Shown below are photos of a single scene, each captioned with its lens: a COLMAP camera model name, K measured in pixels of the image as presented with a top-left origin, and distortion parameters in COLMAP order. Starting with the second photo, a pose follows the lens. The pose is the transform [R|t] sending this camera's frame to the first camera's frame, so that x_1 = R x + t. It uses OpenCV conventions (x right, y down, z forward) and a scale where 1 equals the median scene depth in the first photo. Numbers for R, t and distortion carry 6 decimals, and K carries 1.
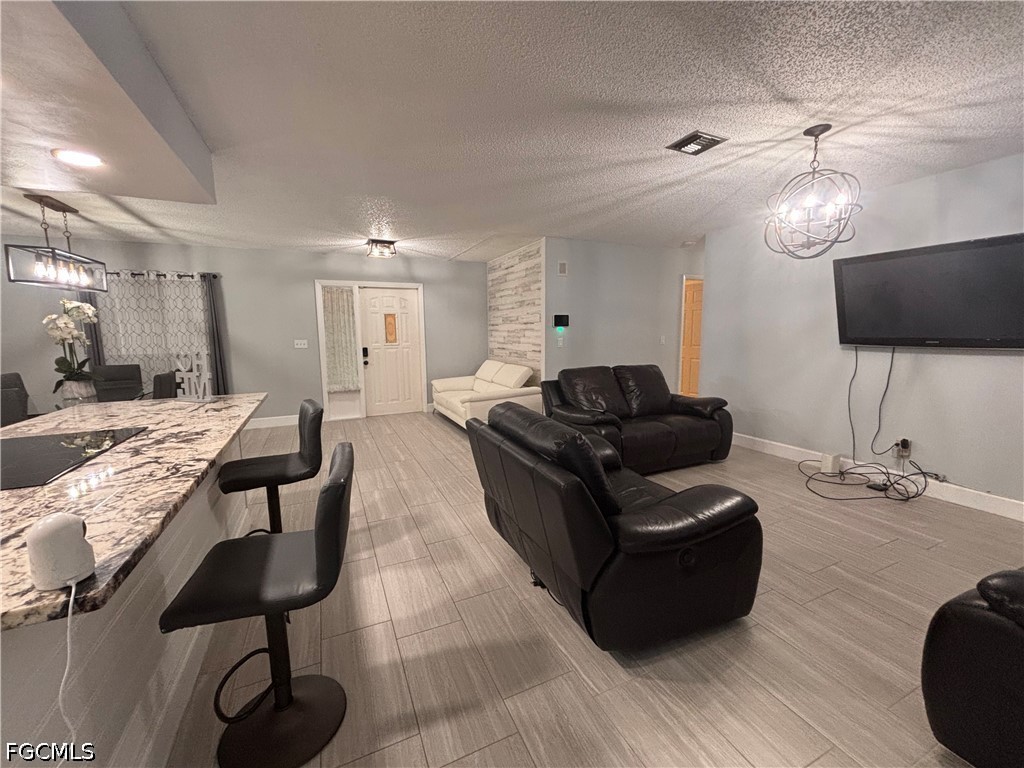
lens RADIAL K [[426.3, 0, 509.9], [0, 426.3, 383.8], [0, 0, 1]] dist [-0.001881, 0.001231]
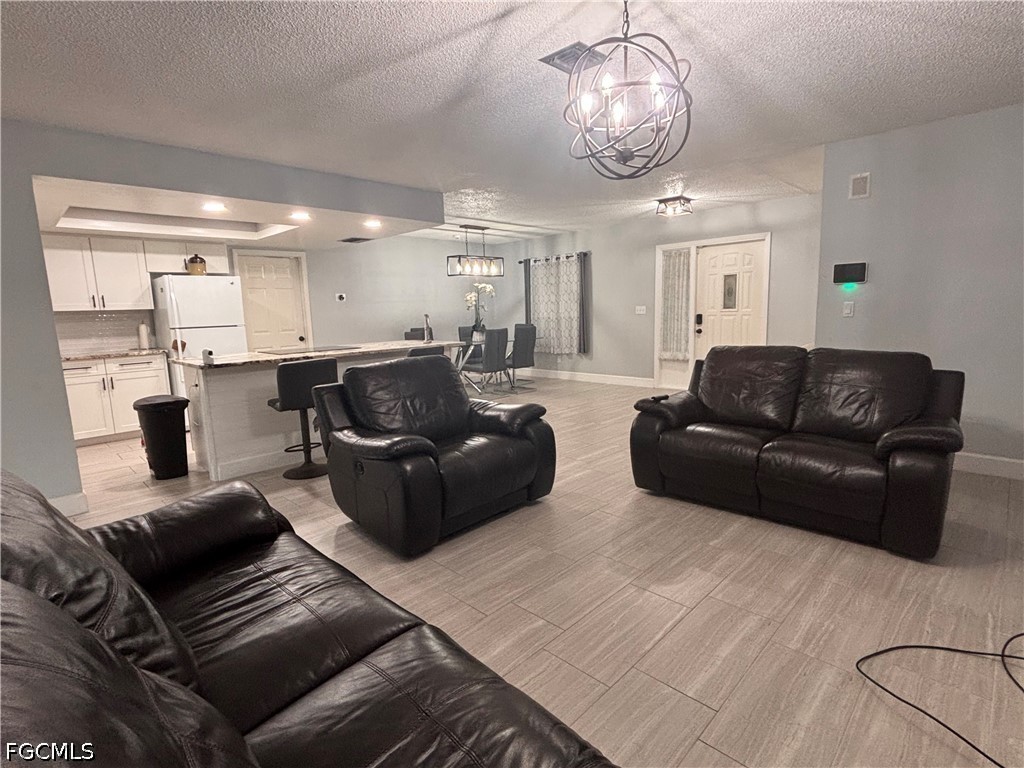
lens RADIAL K [[509.7, 0, 493.9], [0, 509.7, 383.4], [0, 0, 1]] dist [0.008911, -0.011218]
pose [[0.332779, 0.138522, -0.932775, 1.005755], [-0.091216, 0.989242, 0.114365, -0.043072], [0.938583, 0.047026, 0.341834, 0.410293]]
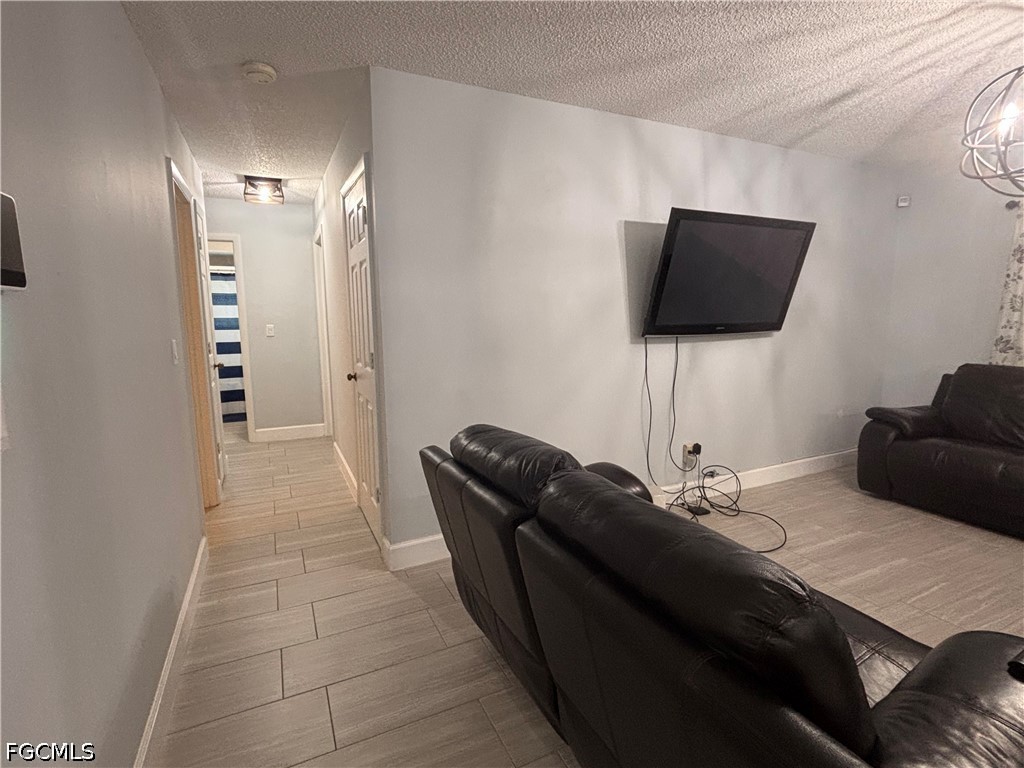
lens RADIAL K [[513.2, 0, 512.8], [0, 513.2, 381.5], [0, 0, 1]] dist [-0.006733, 0.005211]
pose [[-0.022599, -0.125674, 0.991814, -0.057101], [0.134430, 0.982676, 0.127580, -0.164115], [-0.990665, 0.136213, -0.005313, 1.307095]]
